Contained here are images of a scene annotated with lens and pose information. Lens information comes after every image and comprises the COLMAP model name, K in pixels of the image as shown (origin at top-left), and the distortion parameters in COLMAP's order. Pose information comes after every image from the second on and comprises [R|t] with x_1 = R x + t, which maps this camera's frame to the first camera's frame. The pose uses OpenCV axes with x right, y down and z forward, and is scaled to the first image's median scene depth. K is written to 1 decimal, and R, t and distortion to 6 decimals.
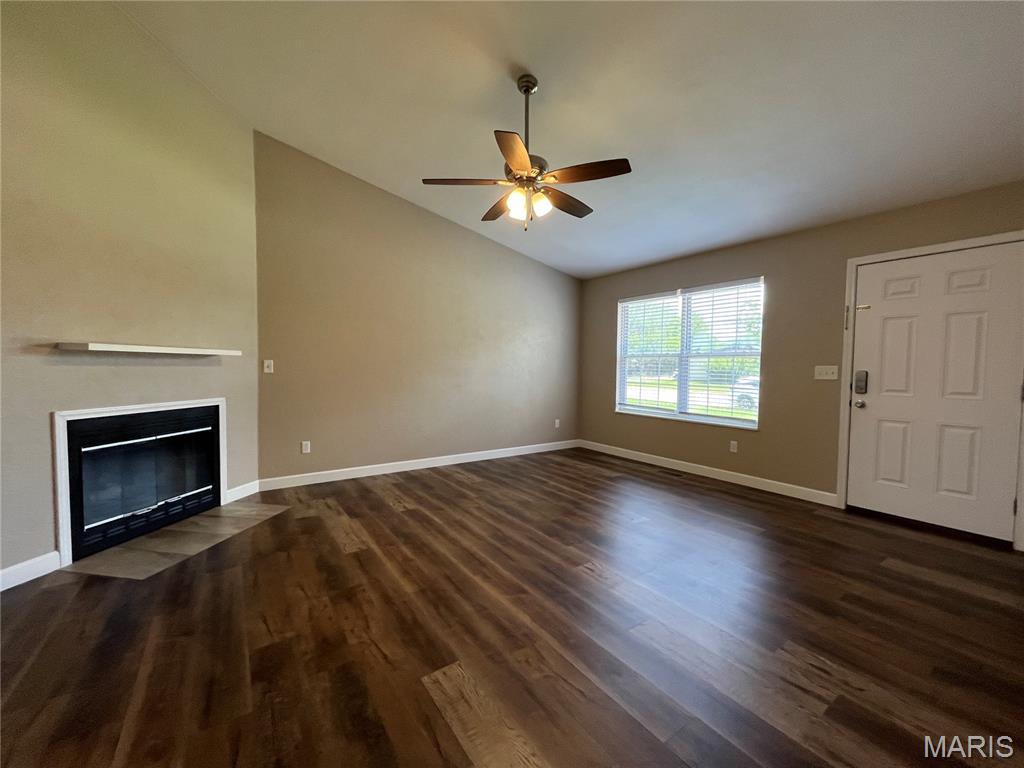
lens RADIAL K [[414.1, 0, 508.9], [0, 414.1, 384.5], [0, 0, 1]] dist [-0.001565, 0.000237]
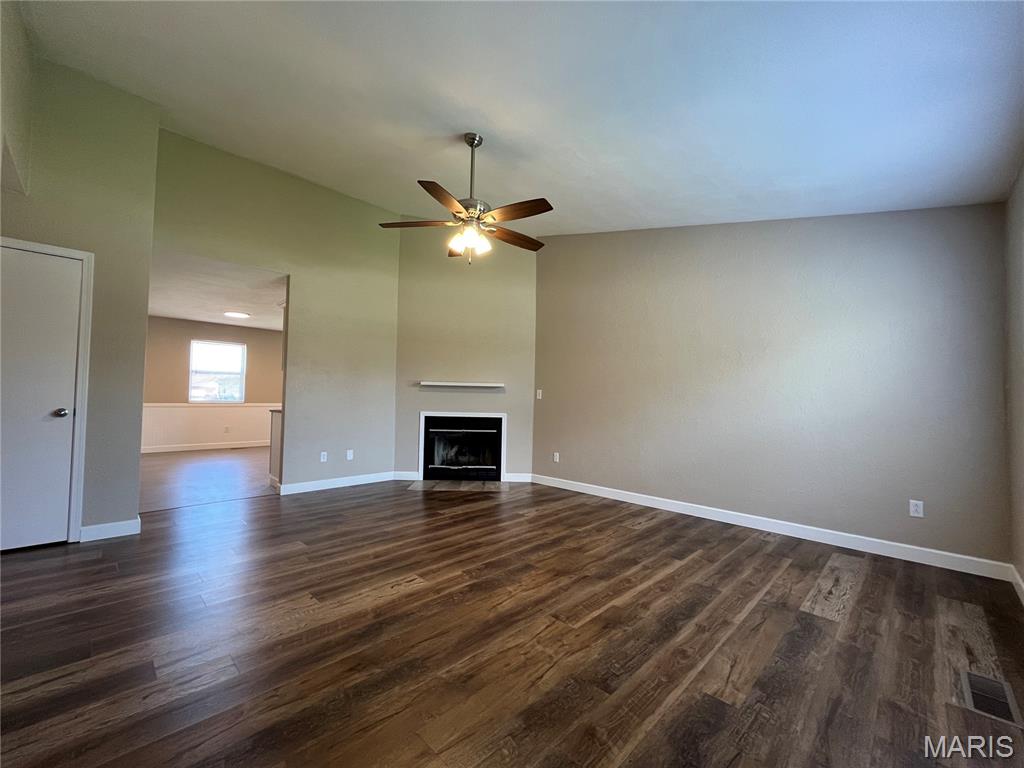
lens RADIAL K [[414.1, 0, 504.3], [0, 414.1, 389.7], [0, 0, 1]] dist [-0.001565, 0.000237]
pose [[0.173568, -0.029333, -0.984385, 0.891082], [-0.061141, 0.997307, -0.040498, 0.005905], [0.982922, 0.067215, 0.171307, 0.729485]]
